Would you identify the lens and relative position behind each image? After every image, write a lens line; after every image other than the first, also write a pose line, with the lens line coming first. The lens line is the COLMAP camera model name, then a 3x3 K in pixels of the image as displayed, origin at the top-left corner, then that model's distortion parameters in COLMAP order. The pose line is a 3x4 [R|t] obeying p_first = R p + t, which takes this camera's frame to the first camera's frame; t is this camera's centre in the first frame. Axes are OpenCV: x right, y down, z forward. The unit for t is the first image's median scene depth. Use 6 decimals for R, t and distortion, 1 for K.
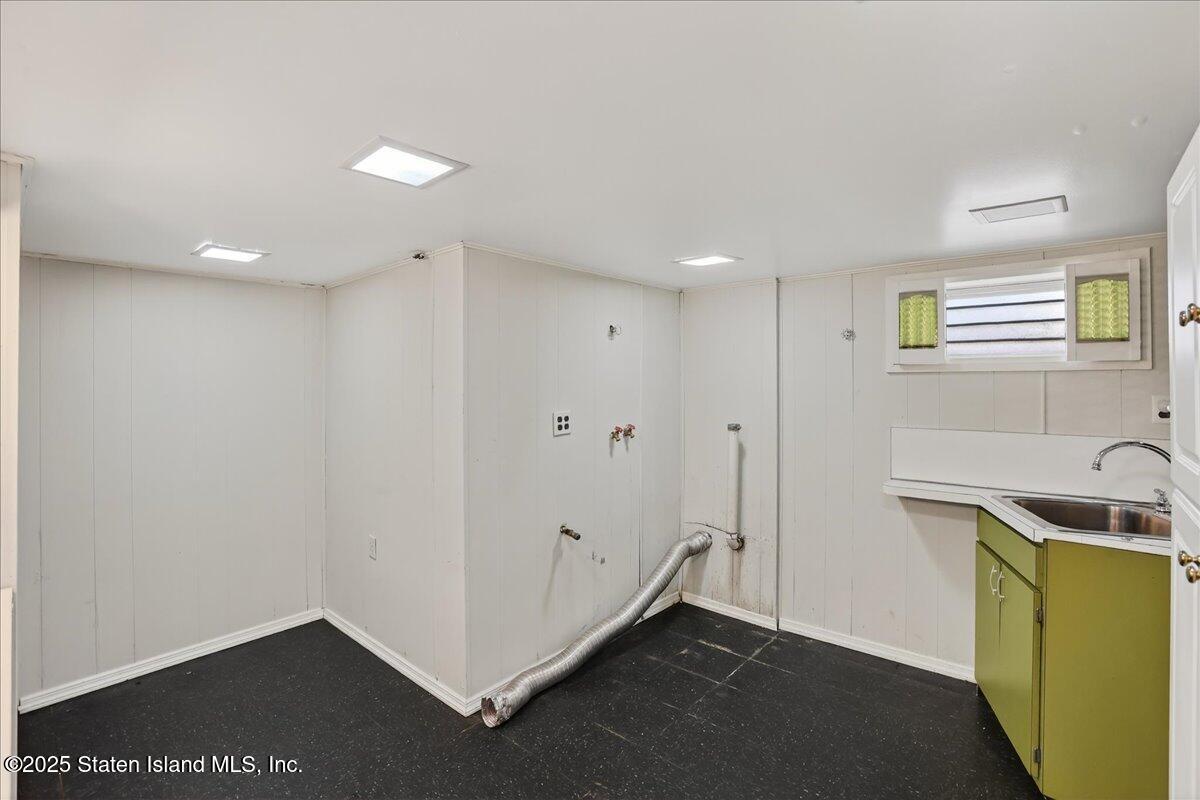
lens RADIAL K [[536.0, 0, 600.9], [0, 536.0, 383.9], [0, 0, 1]] dist [-0.041757, -0.000277]
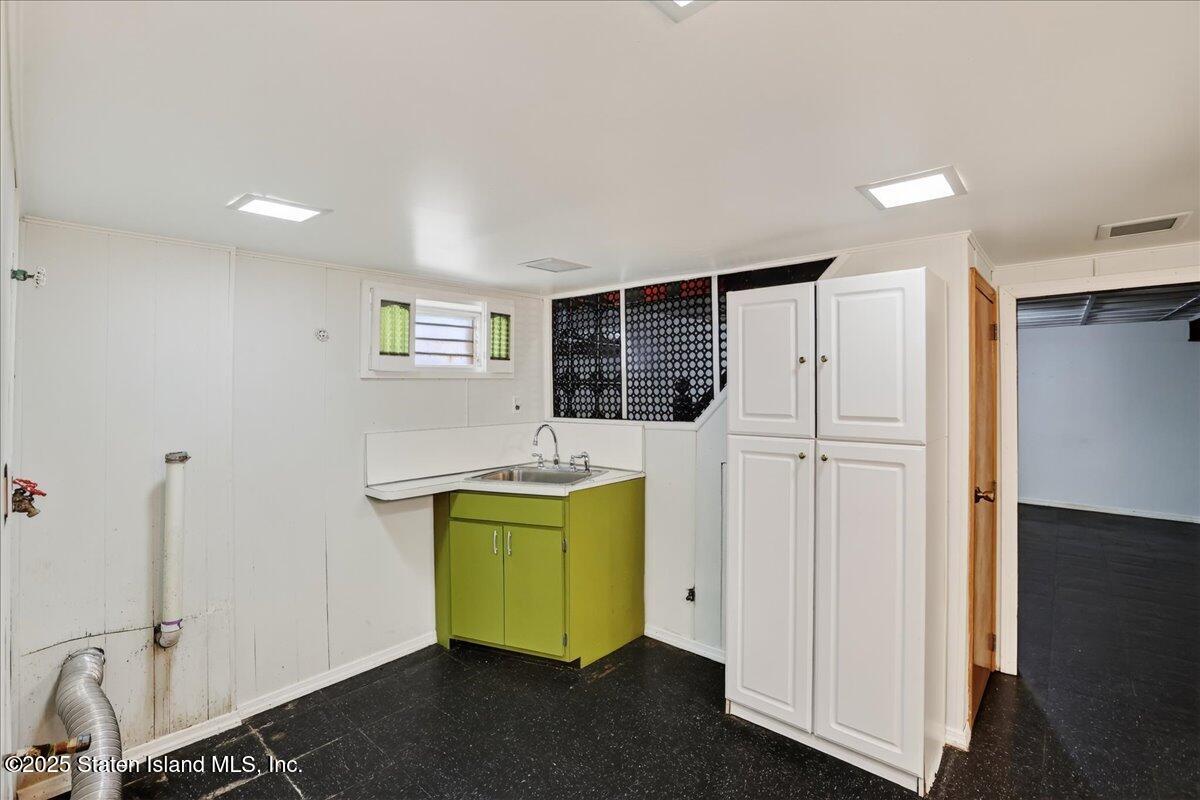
lens RADIAL K [[536.0, 0, 600.9], [0, 536.0, 383.9], [0, 0, 1]] dist [-0.041757, -0.000277]
pose [[0.010890, 0.001278, 0.999940, -0.438475], [-0.004206, 0.999990, -0.001232, -0.011888], [-0.999932, -0.004192, 0.010895, 0.561422]]
